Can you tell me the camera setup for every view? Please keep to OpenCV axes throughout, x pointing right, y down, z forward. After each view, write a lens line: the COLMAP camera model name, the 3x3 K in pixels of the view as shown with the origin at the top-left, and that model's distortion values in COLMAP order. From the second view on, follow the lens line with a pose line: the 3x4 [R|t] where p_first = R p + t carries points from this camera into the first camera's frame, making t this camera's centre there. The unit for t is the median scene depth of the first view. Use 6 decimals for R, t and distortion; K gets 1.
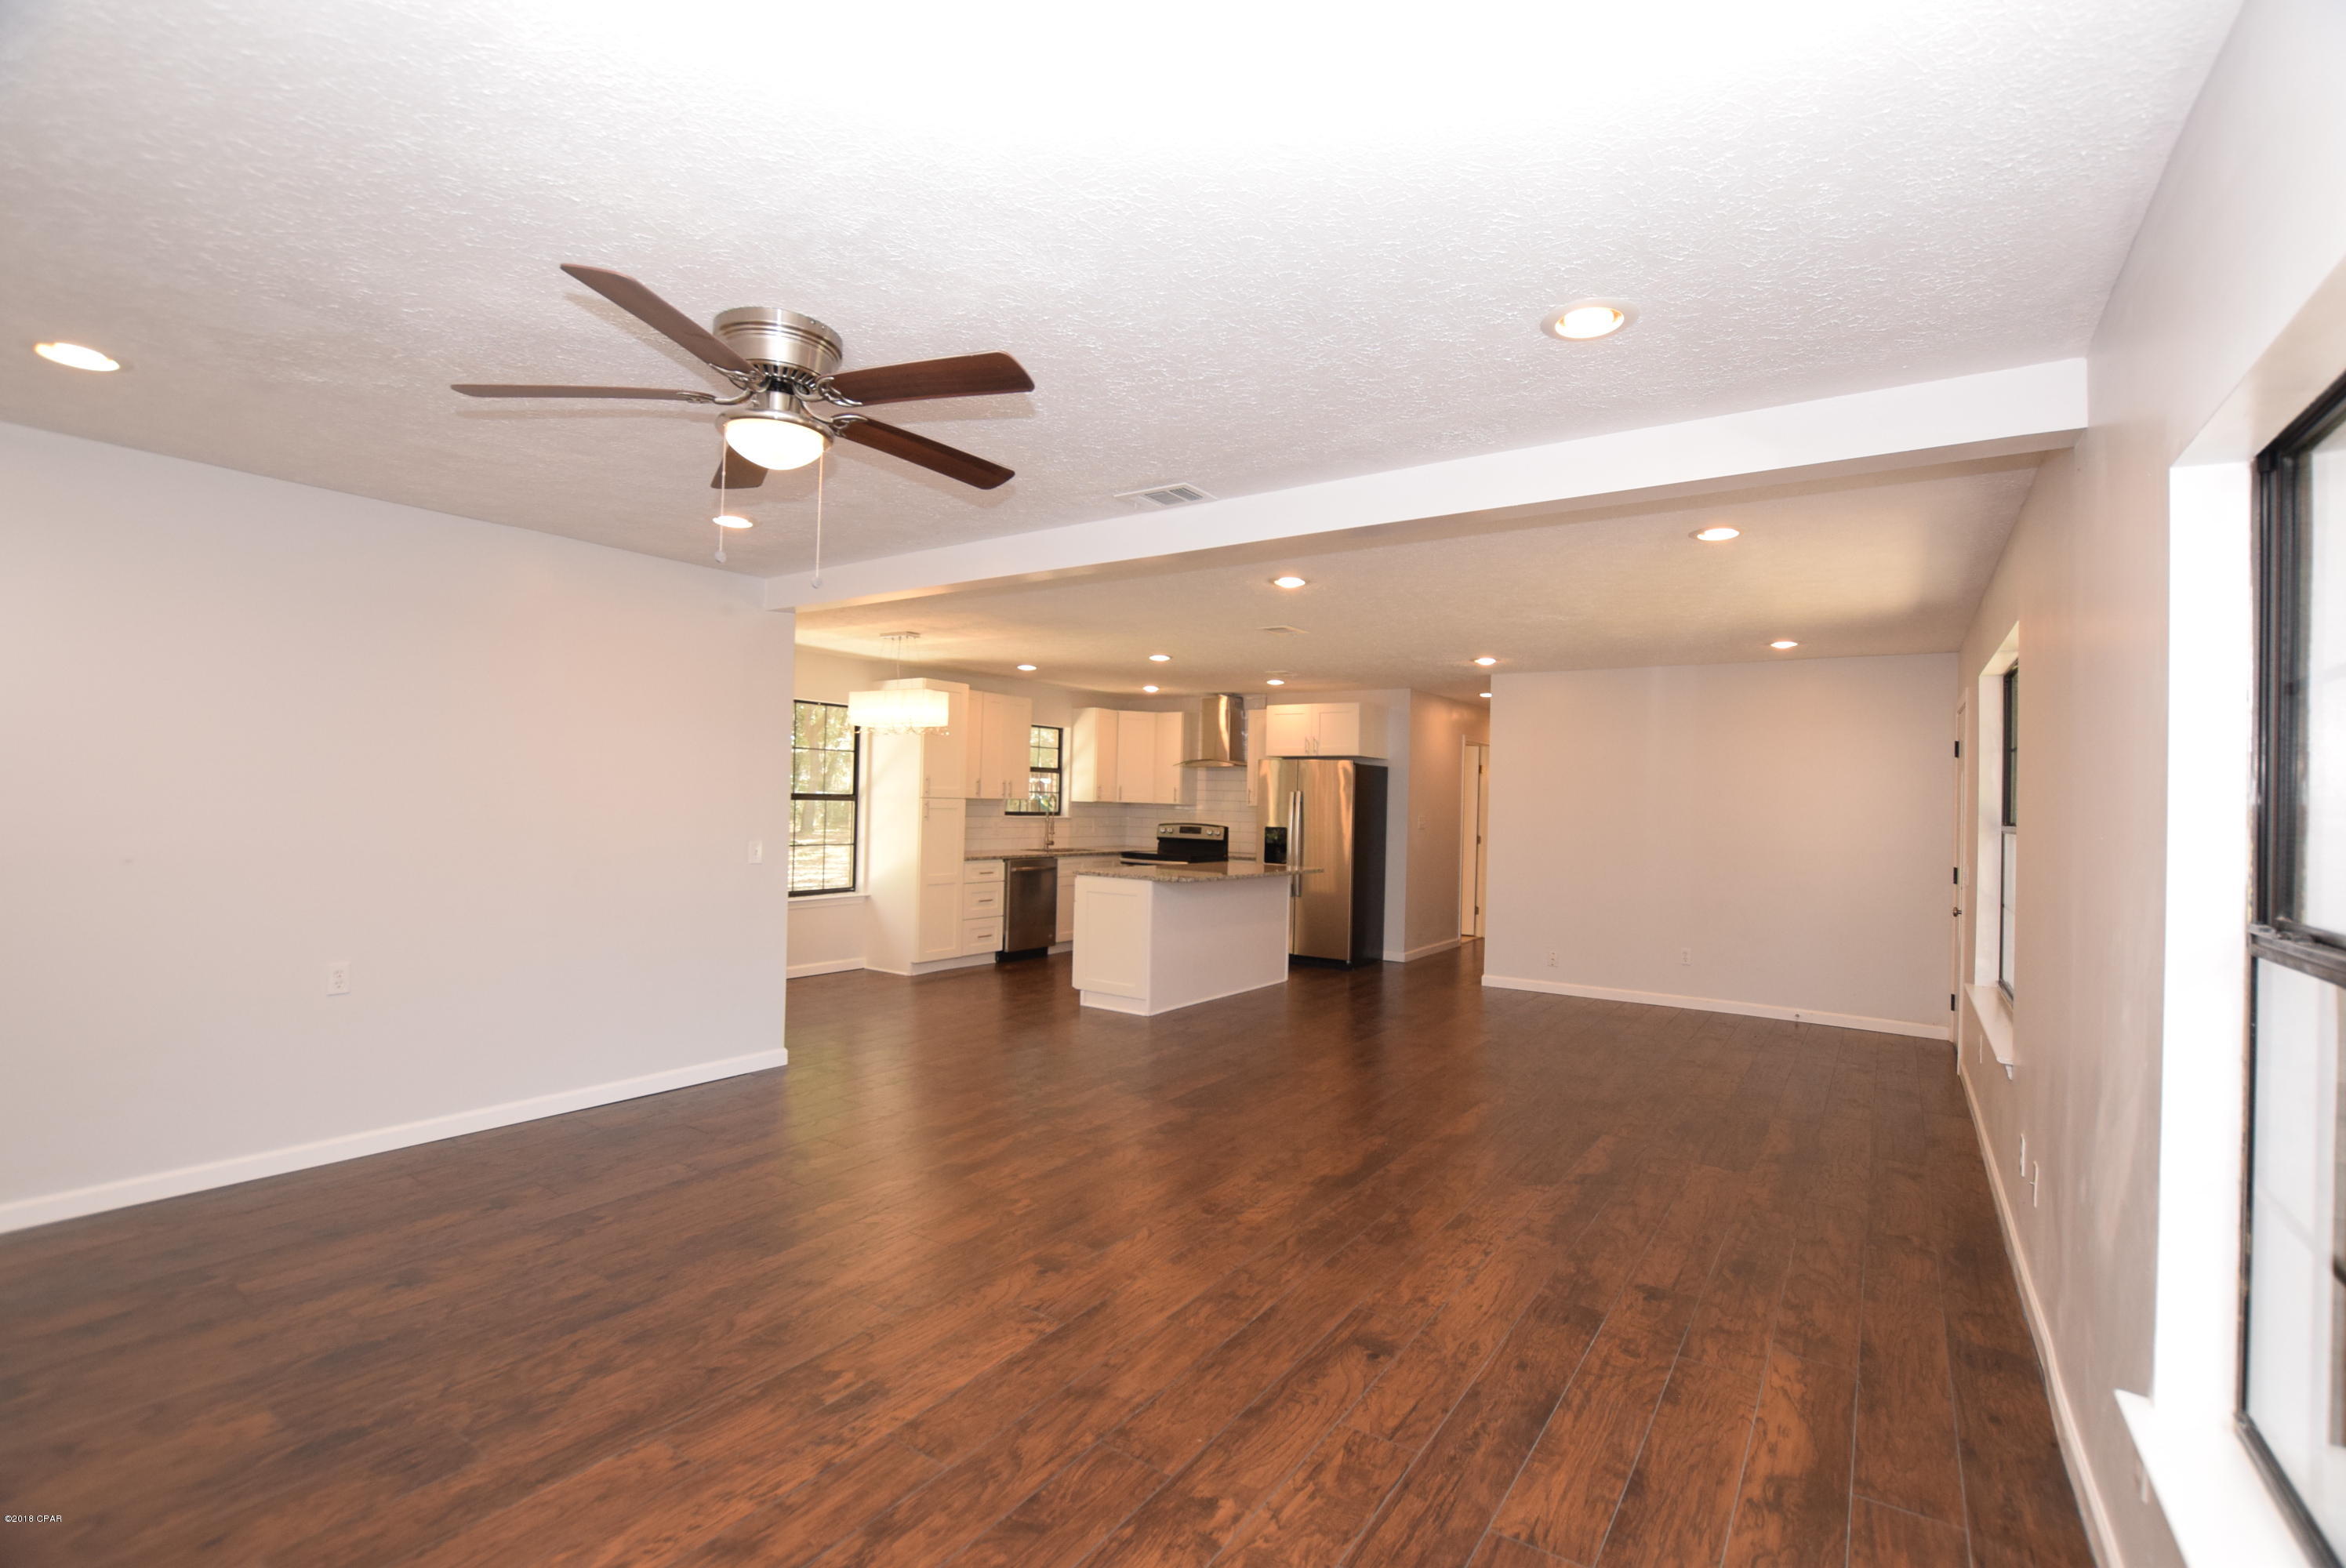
lens RADIAL K [[1026.4, 0, 1180.8], [0, 1026.4, 785.4], [0, 0, 1]] dist [-0.035511, 0.004996]
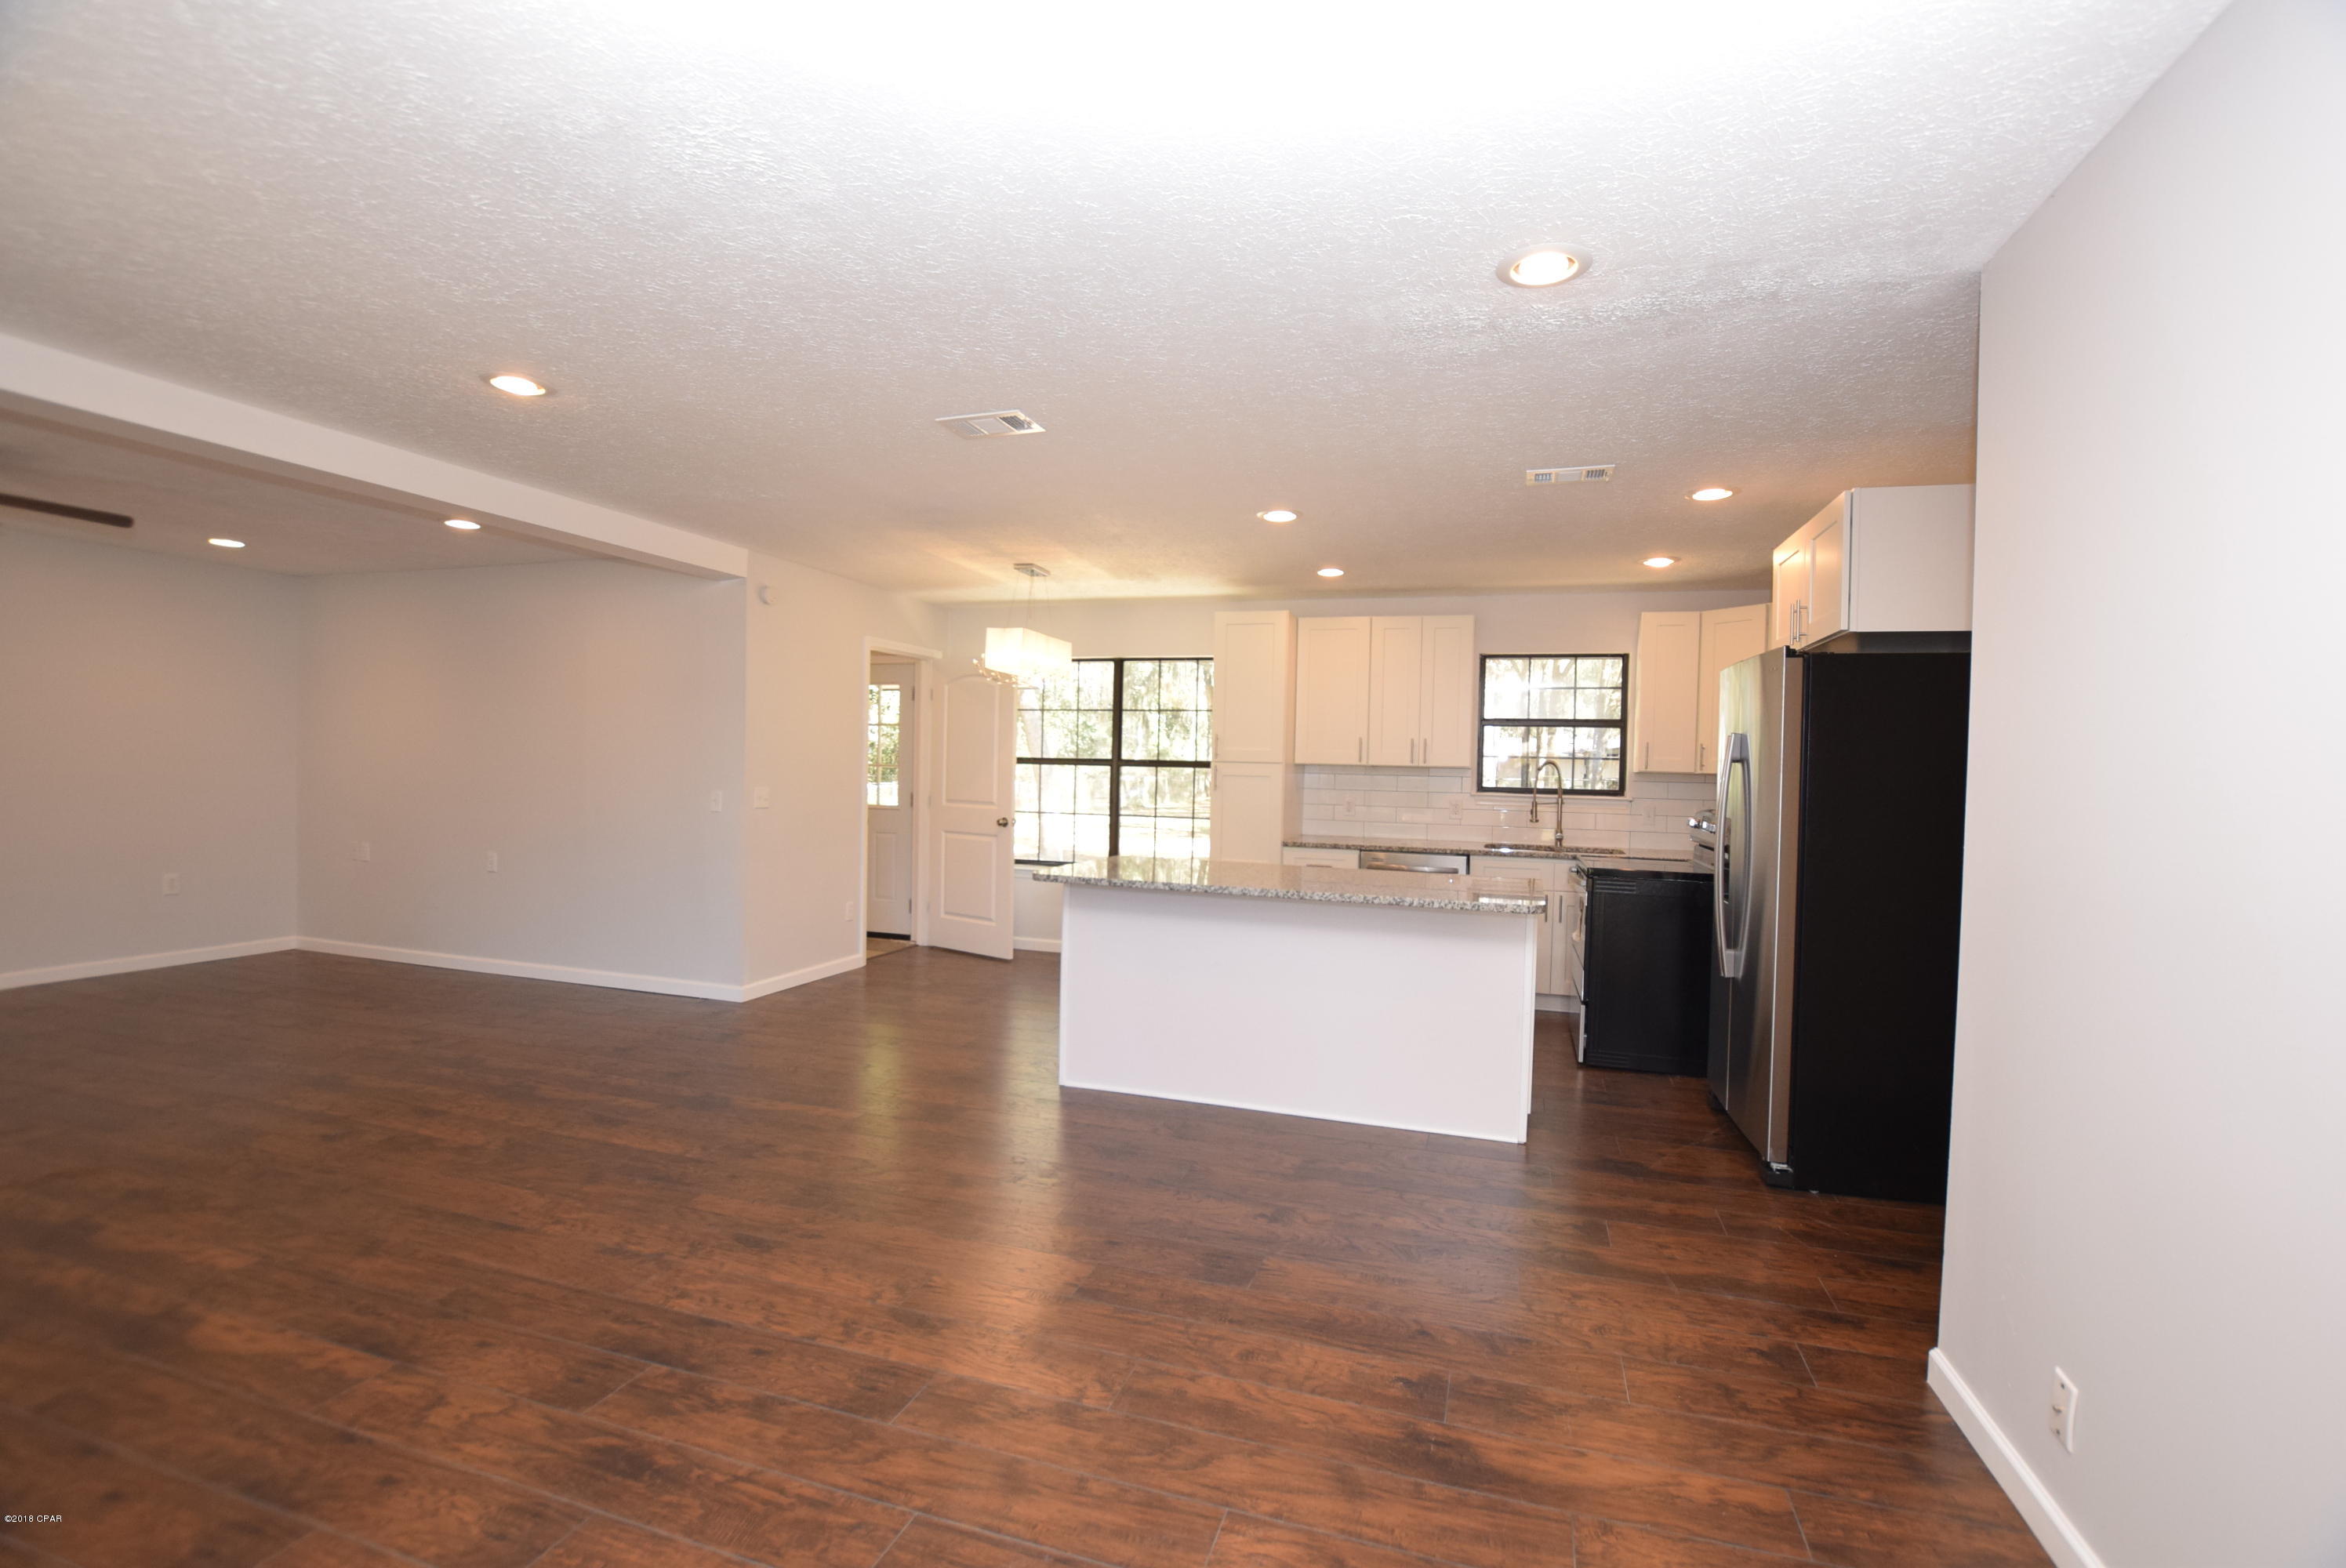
lens RADIAL K [[1026.4, 0, 1180.8], [0, 1026.4, 785.4], [0, 0, 1]] dist [-0.035511, 0.004996]
pose [[0.304988, -0.000684, -0.952356, 1.163962], [-0.000978, 0.999999, -0.001032, 0.071910], [0.952356, 0.001246, 0.304987, 1.686284]]
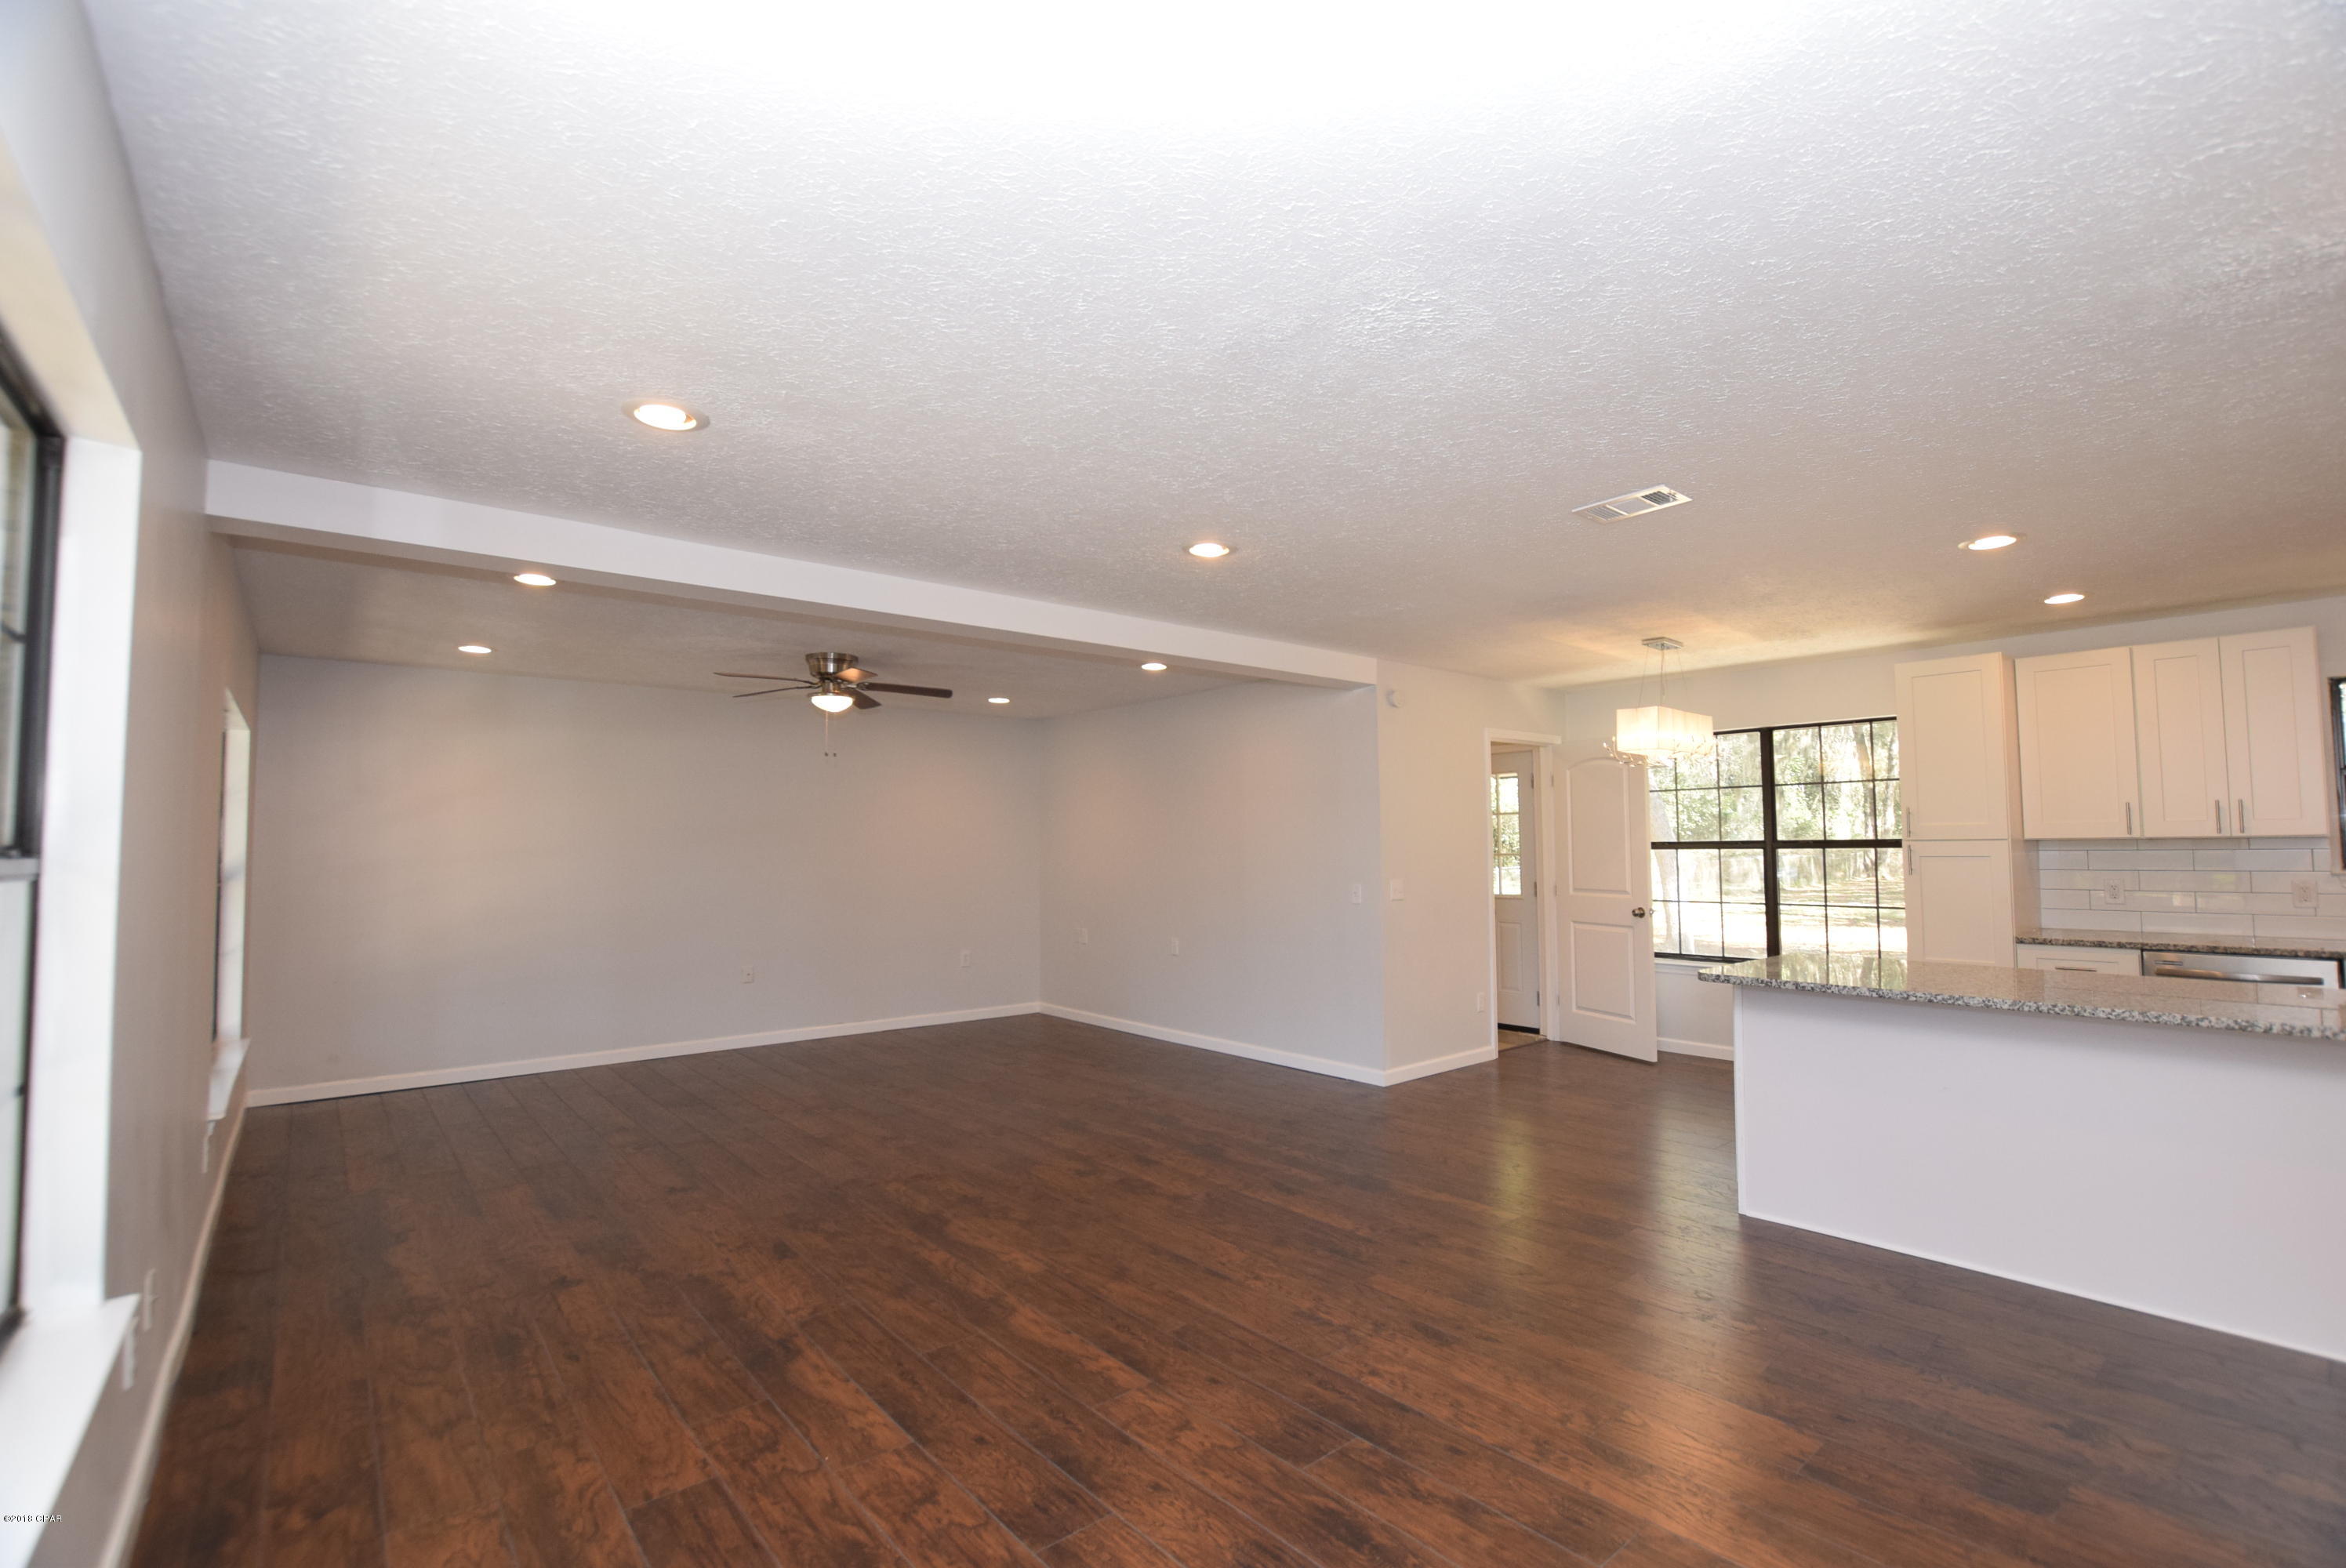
lens RADIAL K [[1026.4, 0, 1180.8], [0, 1026.4, 785.4], [0, 0, 1]] dist [-0.035511, 0.004996]
pose [[-0.249607, -0.080365, -0.965007, 1.172756], [0.015792, 0.996080, -0.087037, 0.060282], [0.968218, -0.036964, -0.247359, 1.628415]]
